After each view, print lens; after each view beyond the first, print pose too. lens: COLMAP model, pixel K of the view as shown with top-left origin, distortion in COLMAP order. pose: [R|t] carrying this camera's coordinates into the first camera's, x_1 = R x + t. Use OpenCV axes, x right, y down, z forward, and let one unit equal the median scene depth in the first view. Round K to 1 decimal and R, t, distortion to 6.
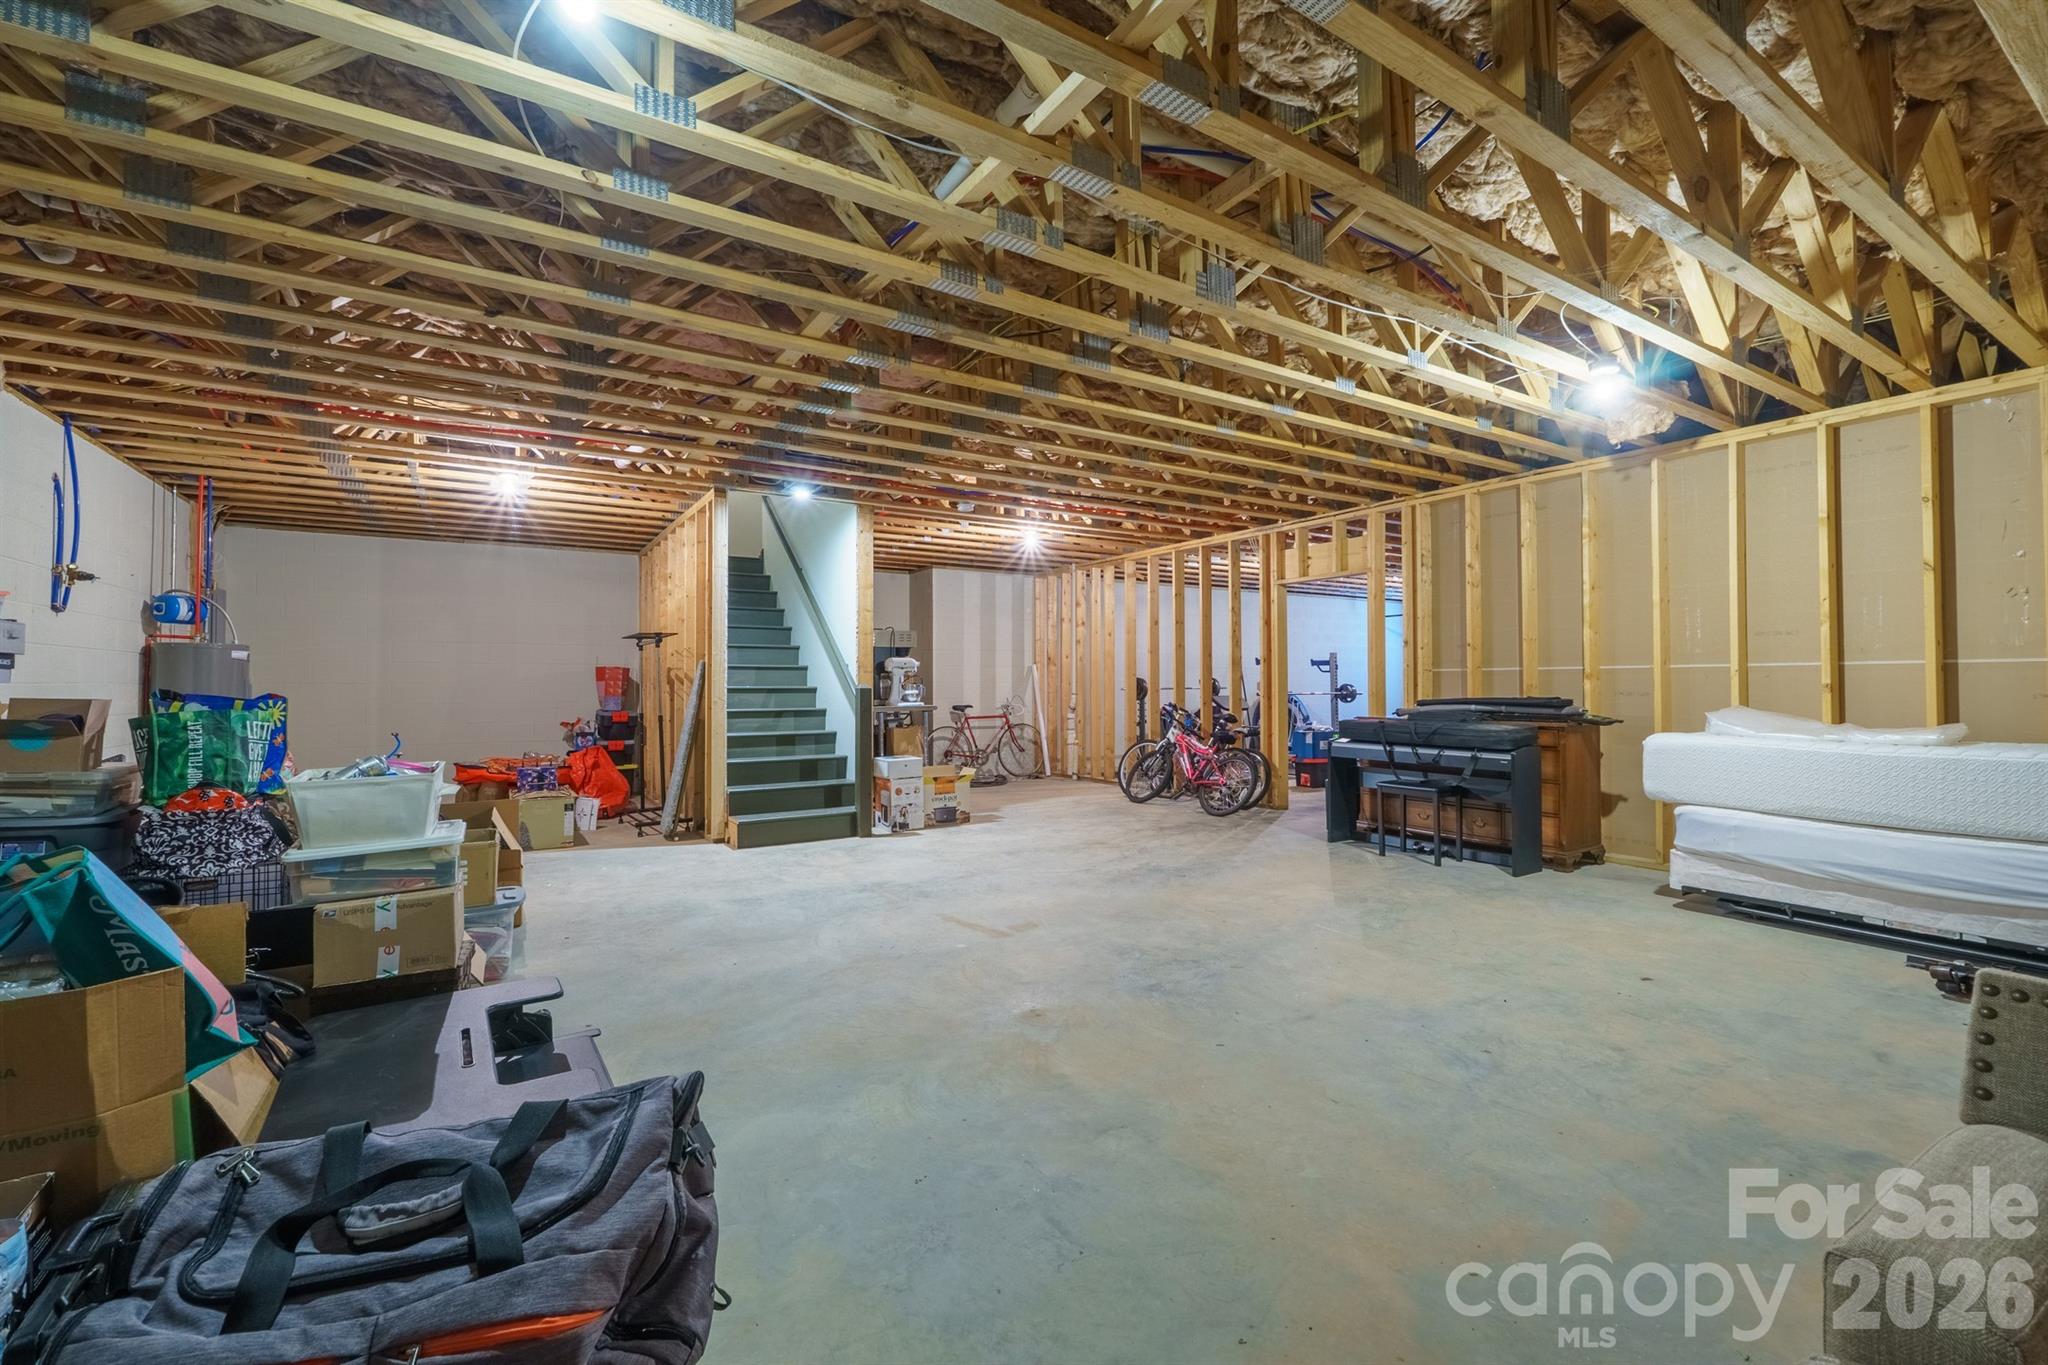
lens RADIAL K [[858.9, 0, 1030.4], [0, 858.9, 677.5], [0, 0, 1]] dist [0.002982, -0.006371]
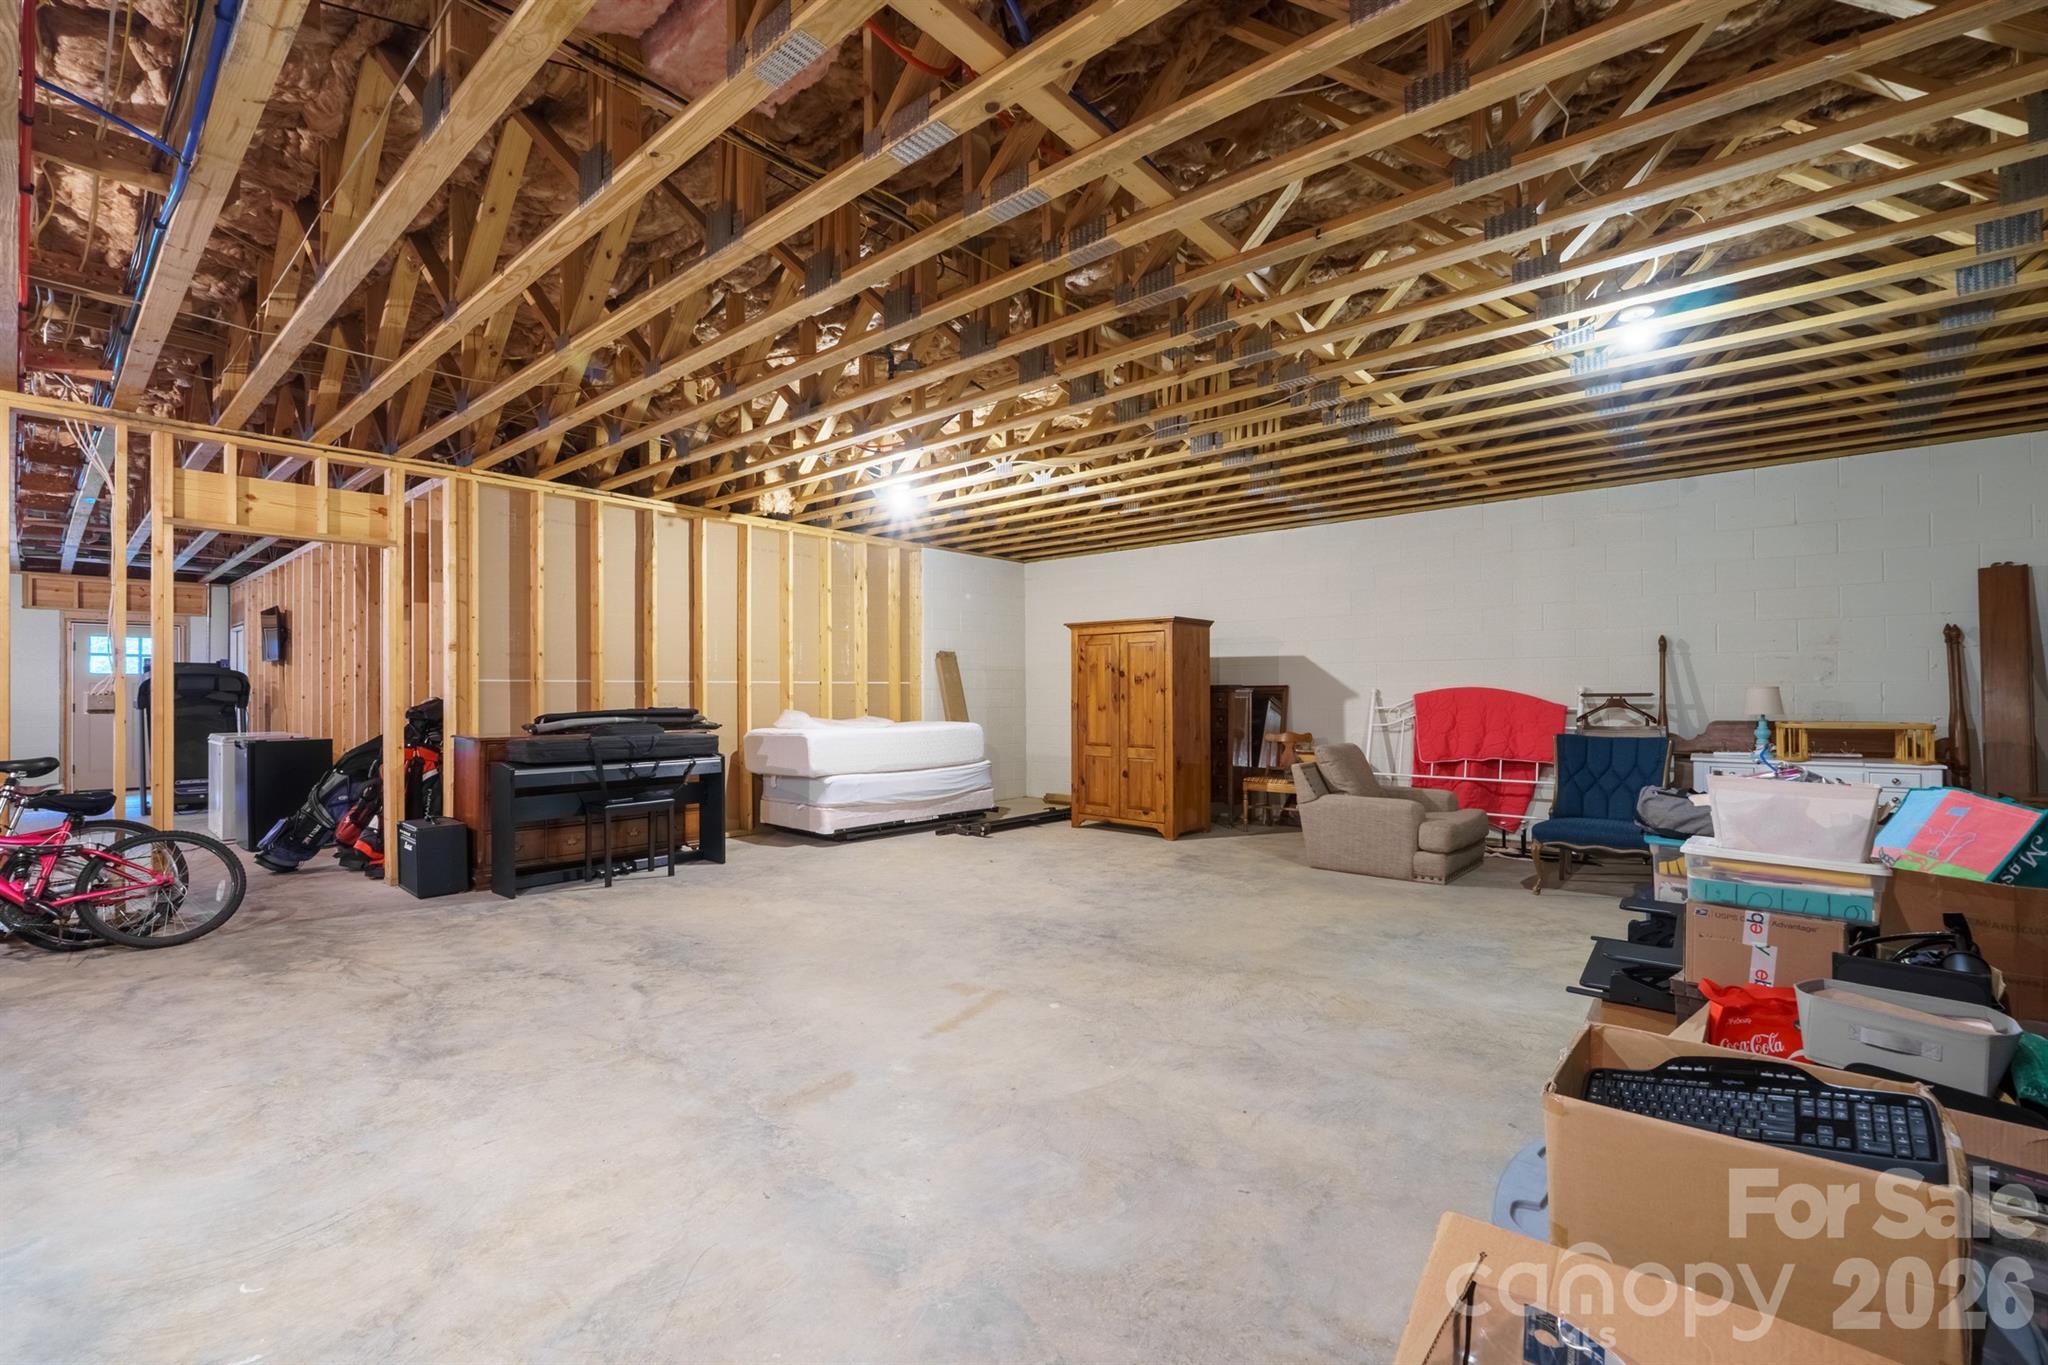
lens RADIAL K [[858.9, 0, 1030.4], [0, 858.9, 677.5], [0, 0, 1]] dist [0.002982, -0.006371]
pose [[-0.294632, 0.022298, 0.955351, -0.832128], [-0.000898, 0.999721, -0.023610, 0.013591], [-0.955610, -0.007814, -0.294530, 1.205699]]
